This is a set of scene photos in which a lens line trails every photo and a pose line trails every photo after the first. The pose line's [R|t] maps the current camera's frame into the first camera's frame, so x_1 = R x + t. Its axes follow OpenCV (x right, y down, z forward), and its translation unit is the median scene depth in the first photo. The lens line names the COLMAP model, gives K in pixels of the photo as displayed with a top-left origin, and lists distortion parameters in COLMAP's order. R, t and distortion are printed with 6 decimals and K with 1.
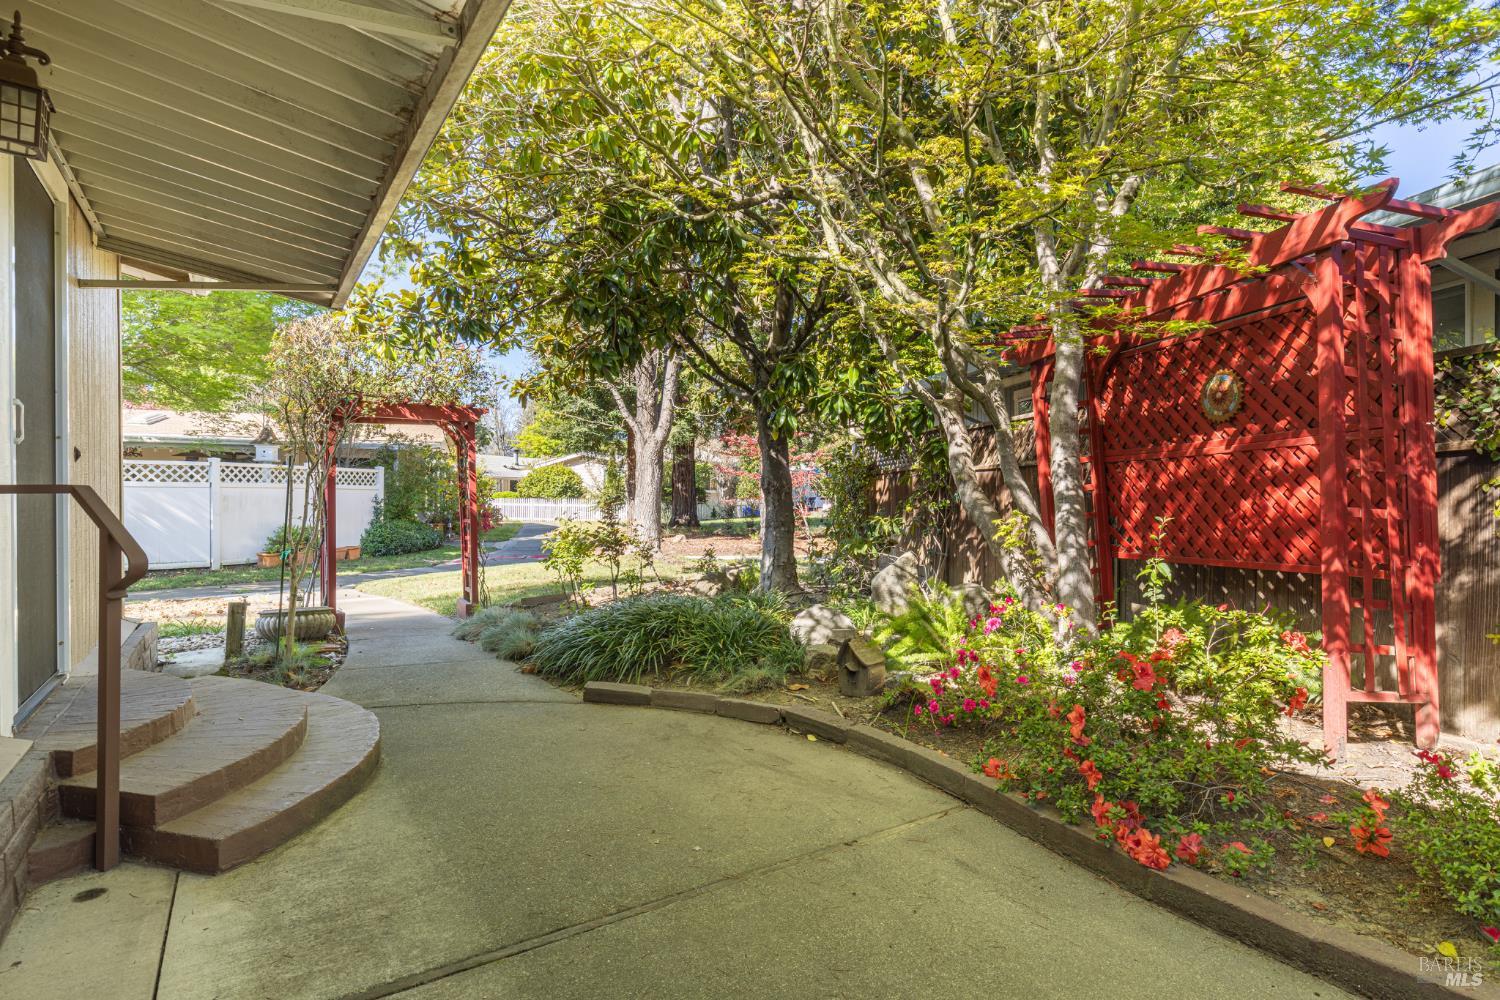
lens RADIAL K [[737.1, 0, 750.7], [0, 737.1, 509.2], [0, 0, 1]] dist [0.001344, 0.000039]
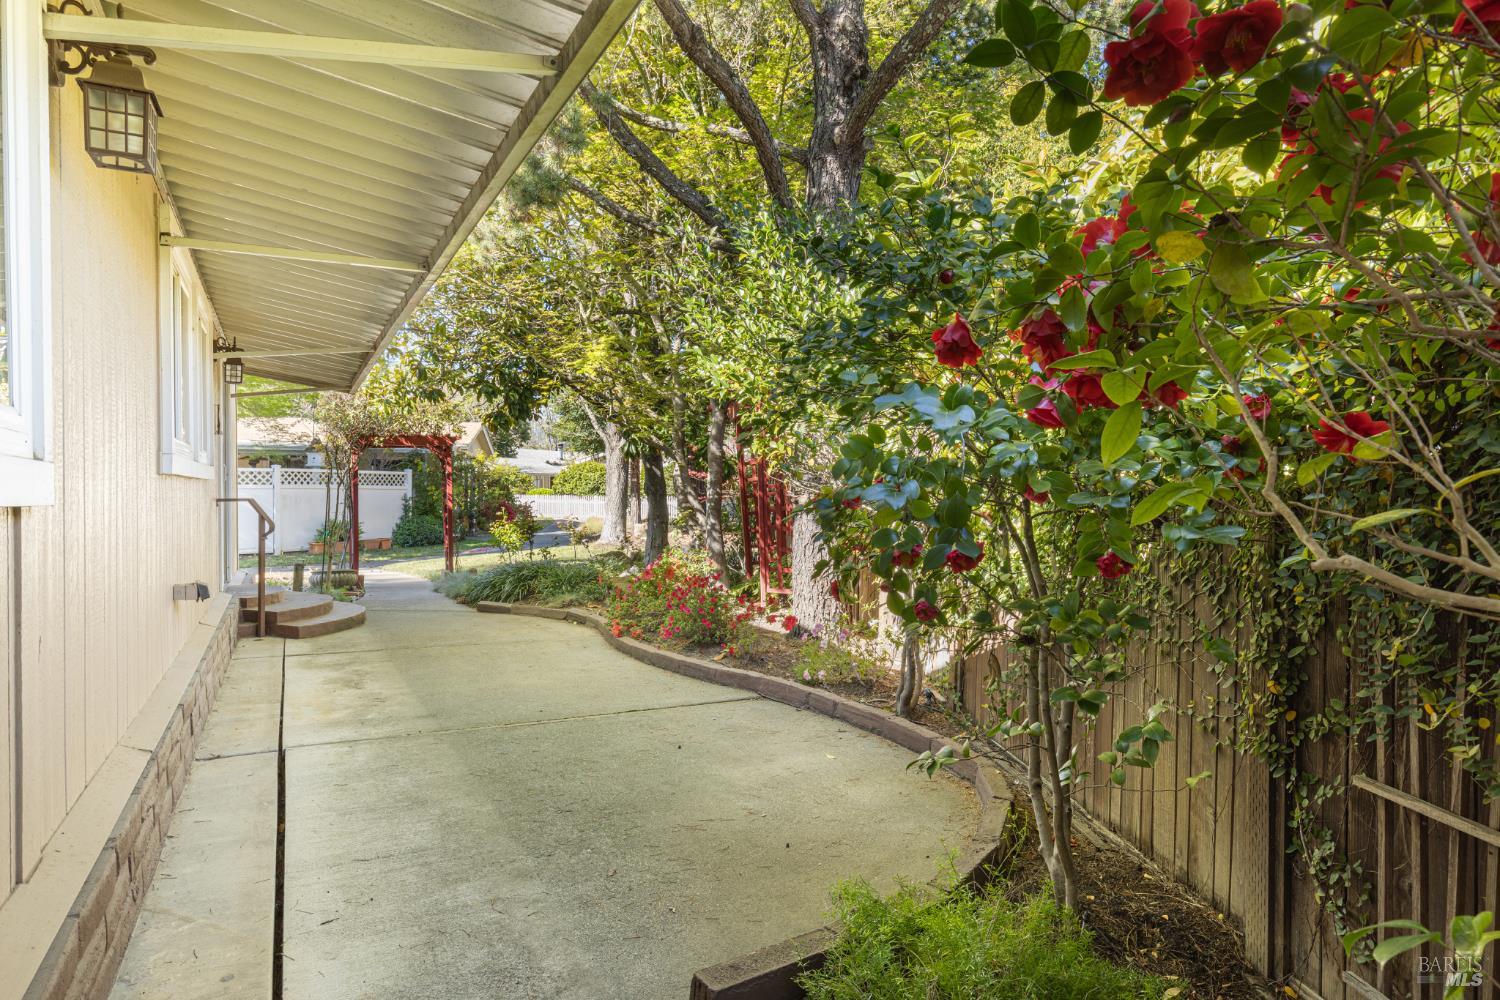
lens RADIAL K [[889.5, 0, 763.4], [0, 889.5, 506.0], [0, 0, 1]] dist [-0.000246, 0.000470]
pose [[0.993394, -0.000101, -0.114756, 0.435165], [0.000144, 1.000000, 0.000366, -0.001652], [0.114756, -0.000380, 0.993394, -0.660942]]
